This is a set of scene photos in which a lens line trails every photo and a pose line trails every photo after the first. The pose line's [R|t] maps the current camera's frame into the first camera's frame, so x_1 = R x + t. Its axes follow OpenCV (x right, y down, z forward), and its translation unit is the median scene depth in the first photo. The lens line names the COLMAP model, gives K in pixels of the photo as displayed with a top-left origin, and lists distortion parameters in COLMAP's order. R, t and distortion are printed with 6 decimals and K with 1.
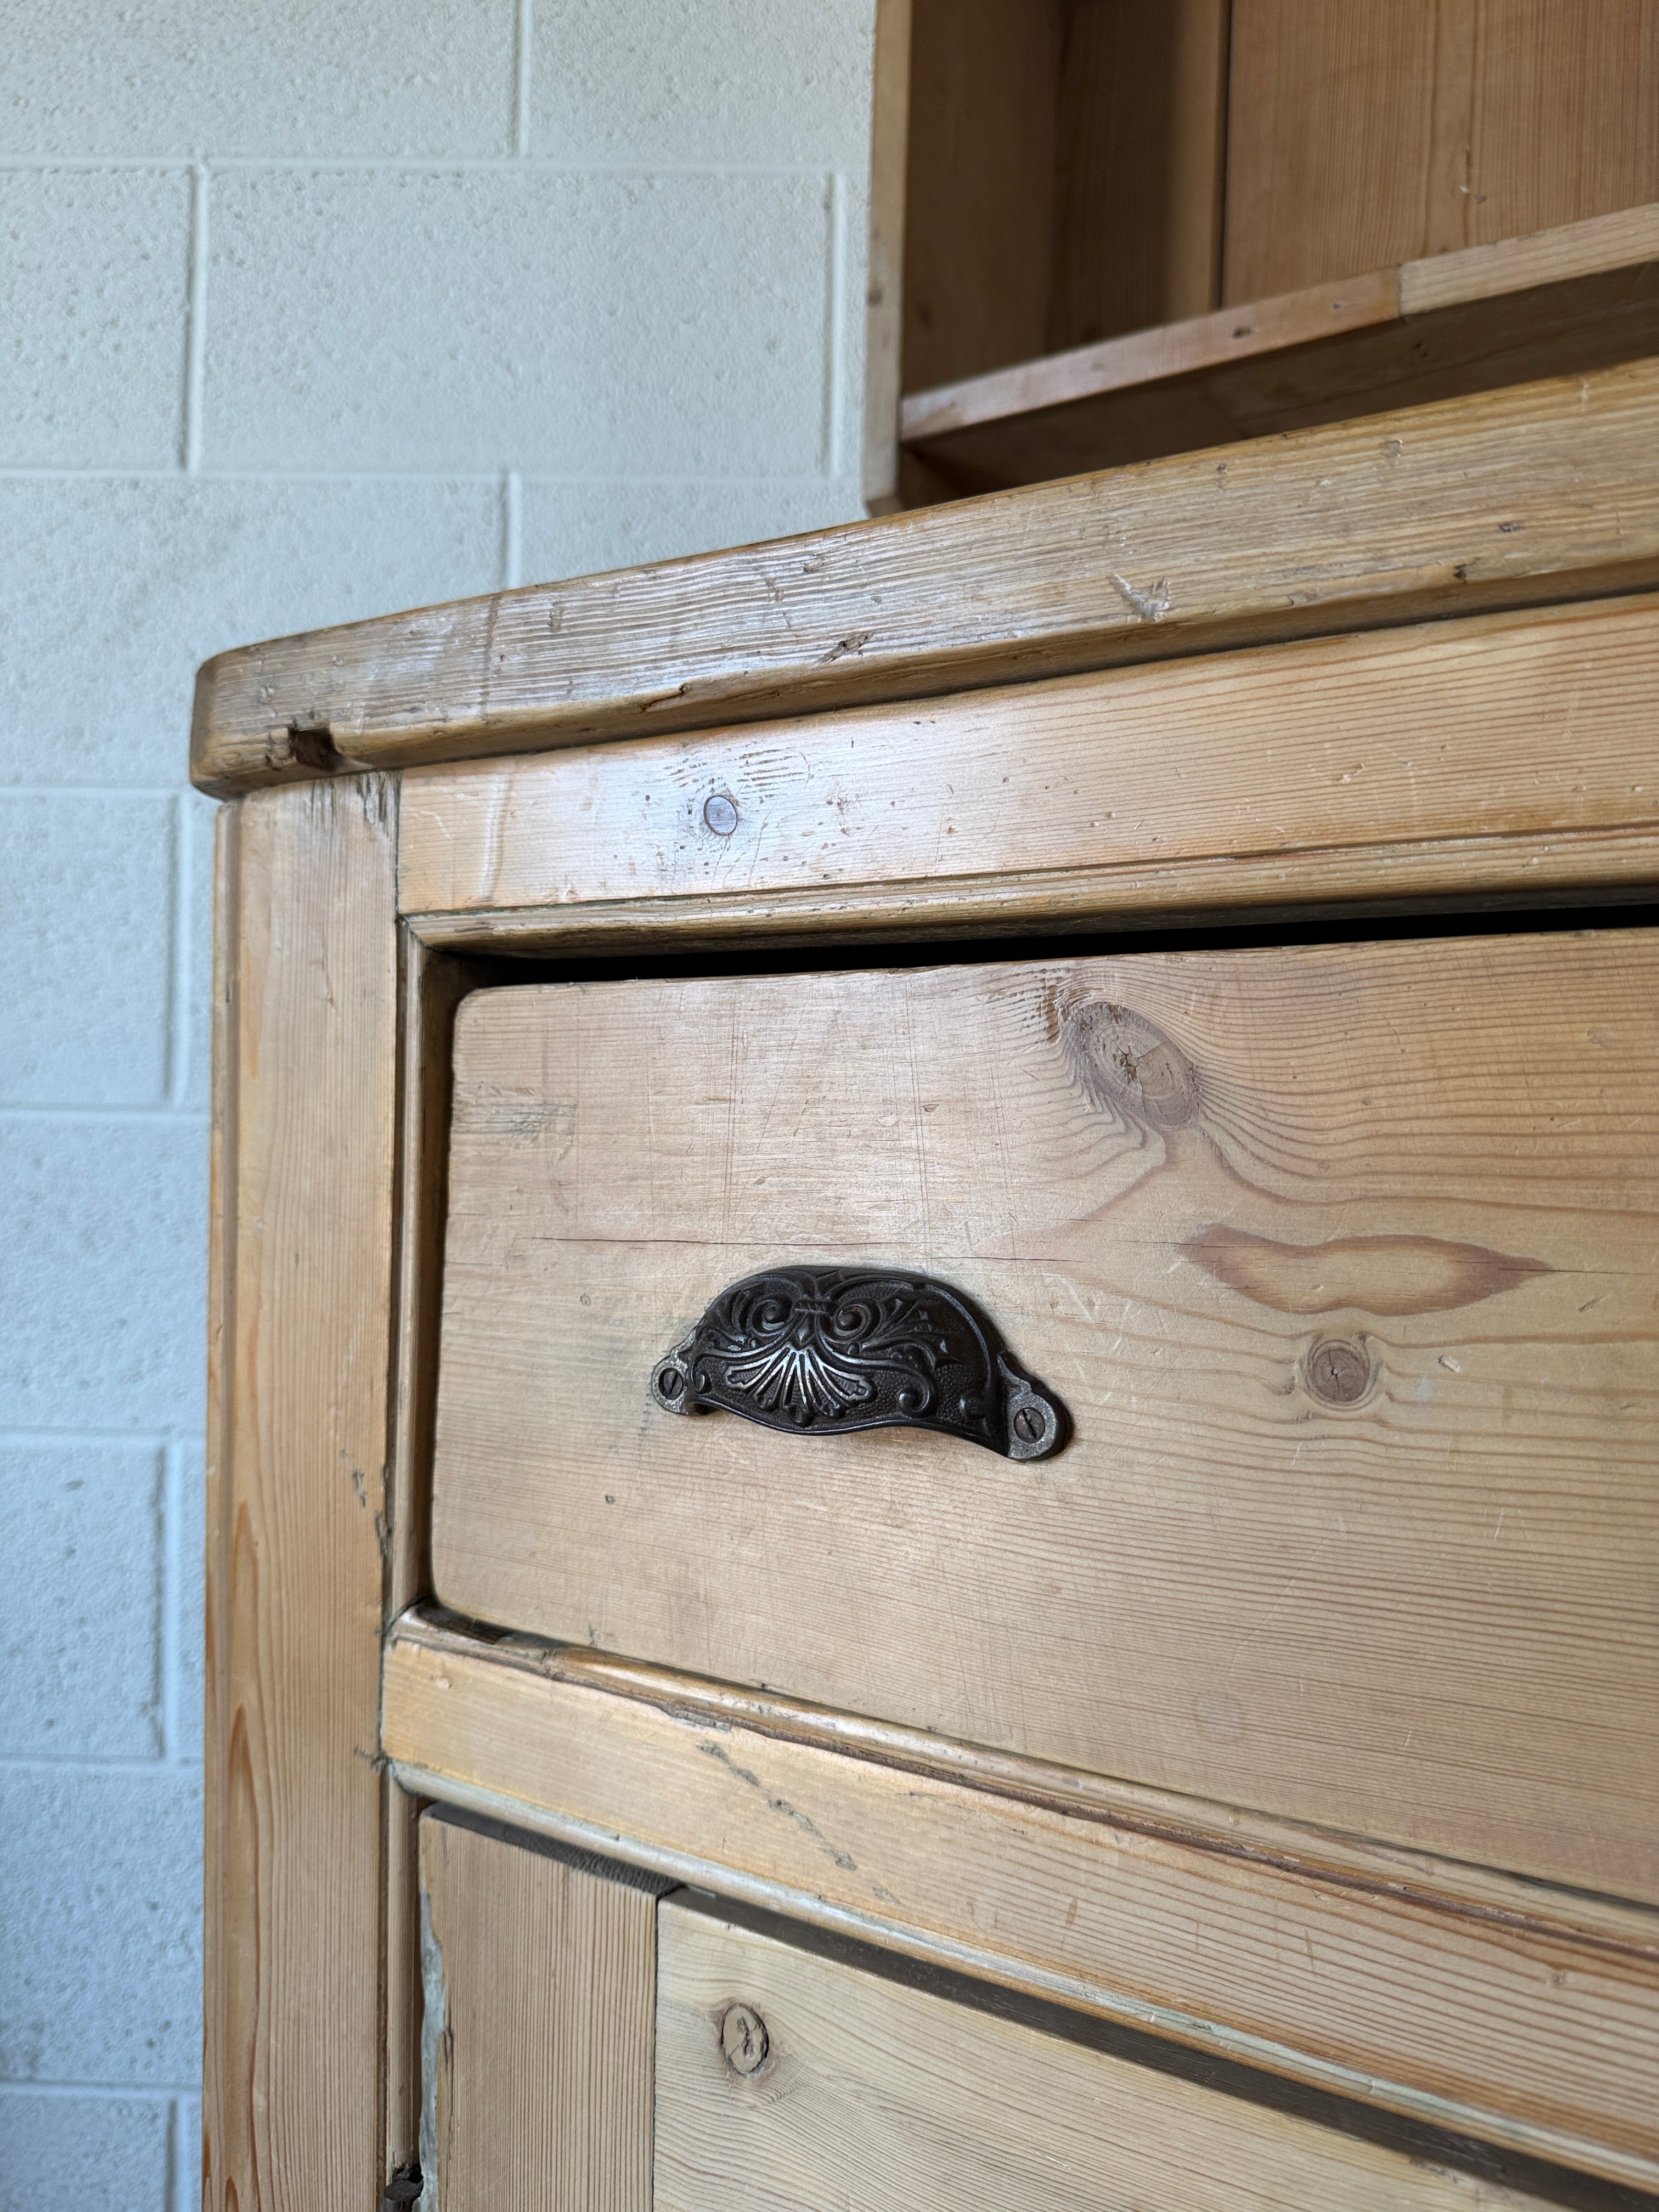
lens RADIAL K [[1635.4, 0, 829.5], [0, 1635.4, 1106.0], [0, 0, 1]] dist [0.005707, -0.110716]
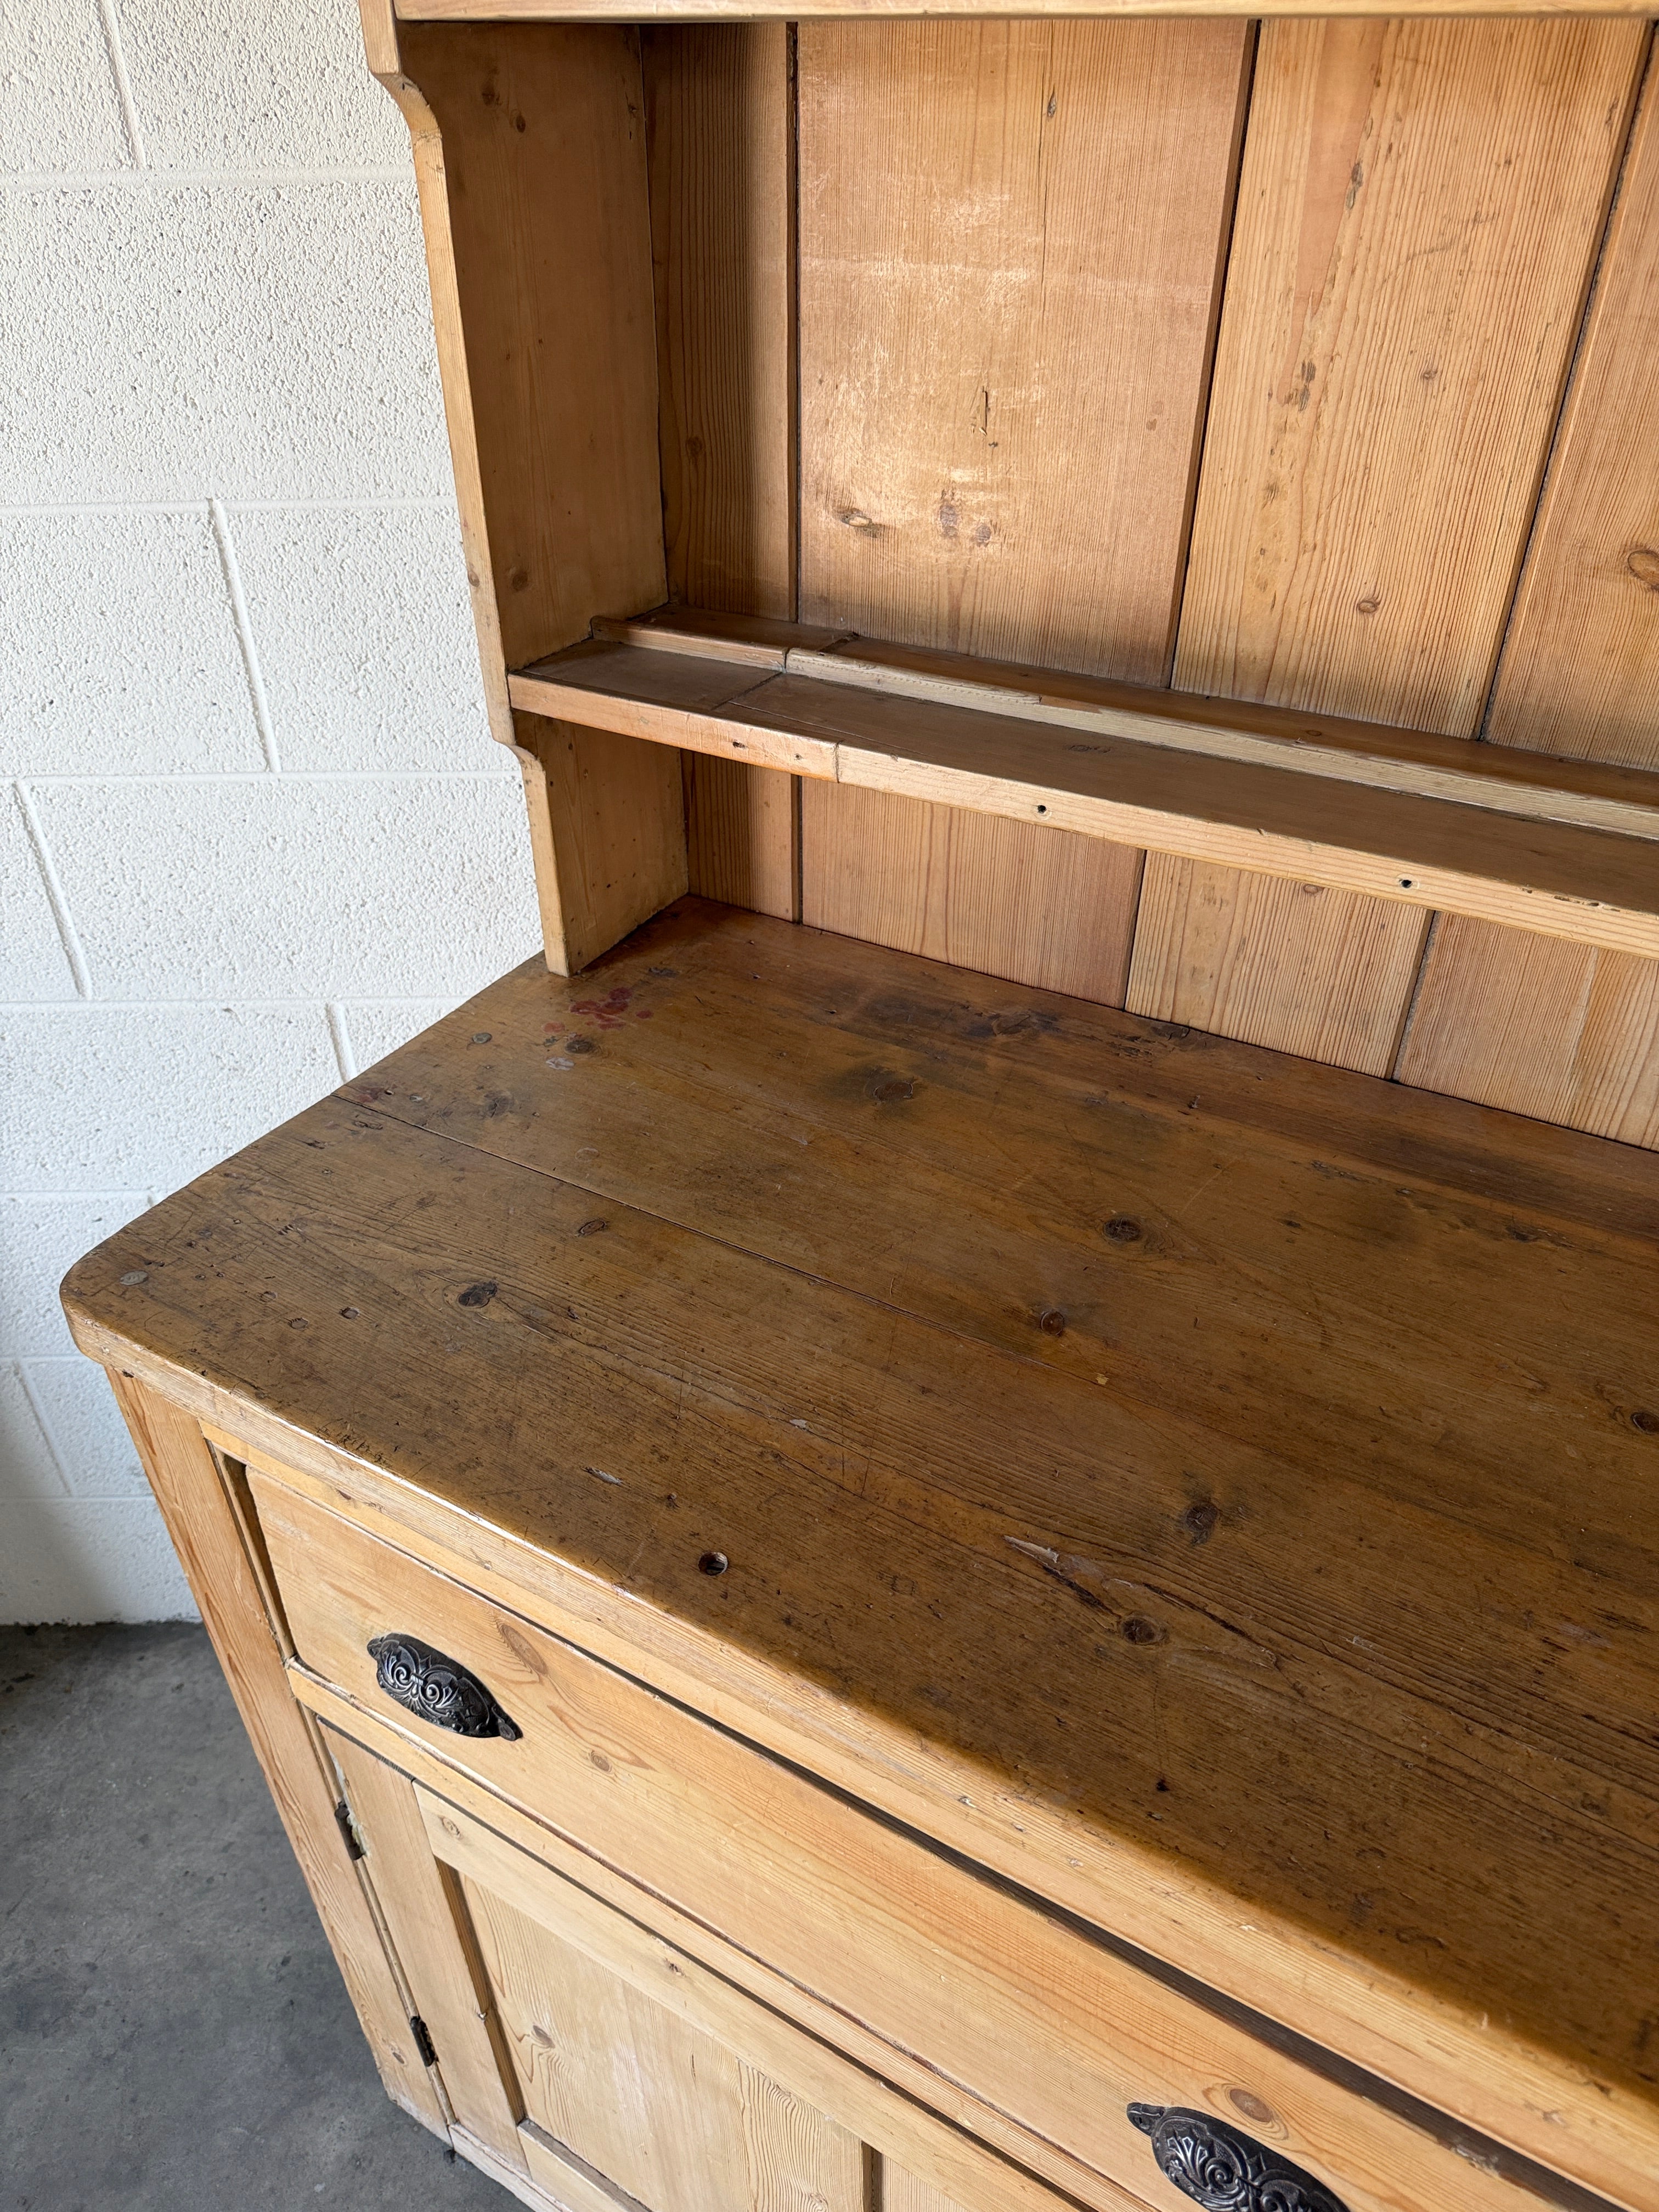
lens RADIAL K [[1571.8, 0, 829.5], [0, 1571.8, 1106.0], [0, 0, 1]] dist [0.062771, -0.097511]
pose [[0.999456, -0.031485, -0.009773, 0.289180], [0.031344, 0.815687, 0.577644, -0.848149], [-0.010215, -0.577636, 0.816230, -0.184271]]
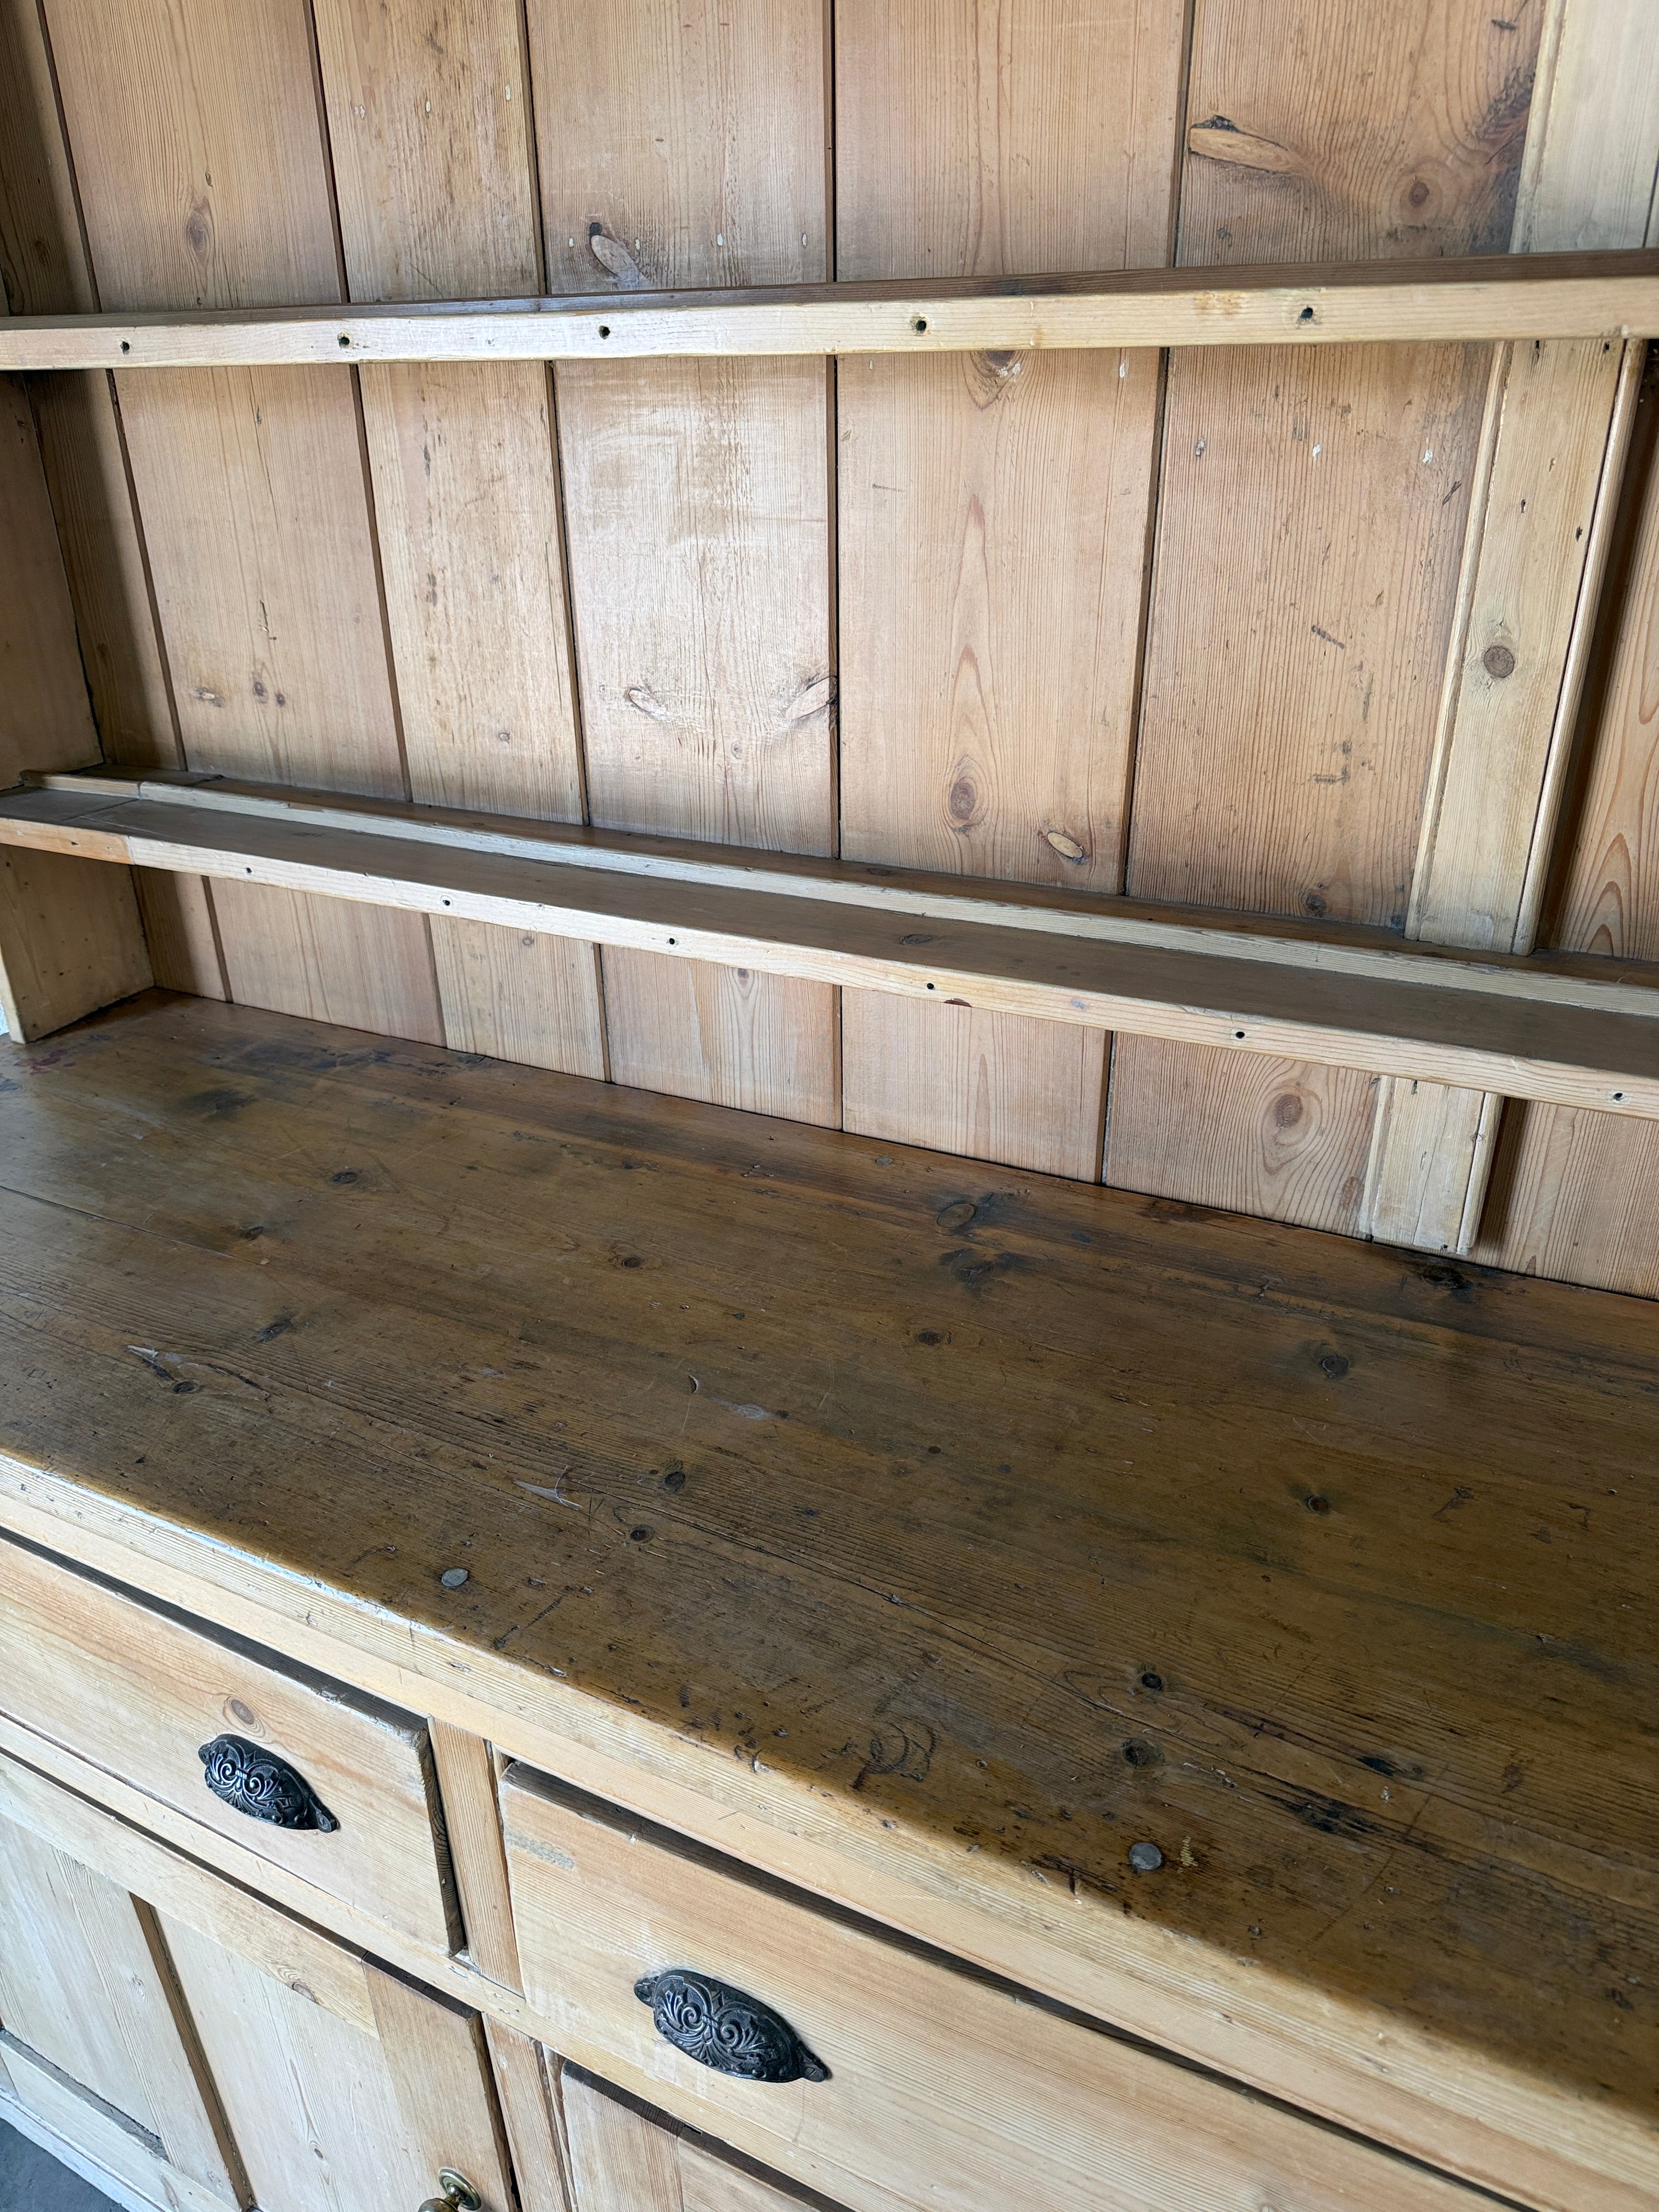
lens RADIAL K [[1544.6, 0, 832.4], [0, 1544.6, 1105.0], [0, 0, 1]] dist [0.097234, -0.164323]
pose [[0.996668, -0.070243, 0.041455, 0.877986], [0.043887, 0.890253, 0.453346, -0.848452], [-0.068750, -0.450017, 0.890370, -0.653532]]
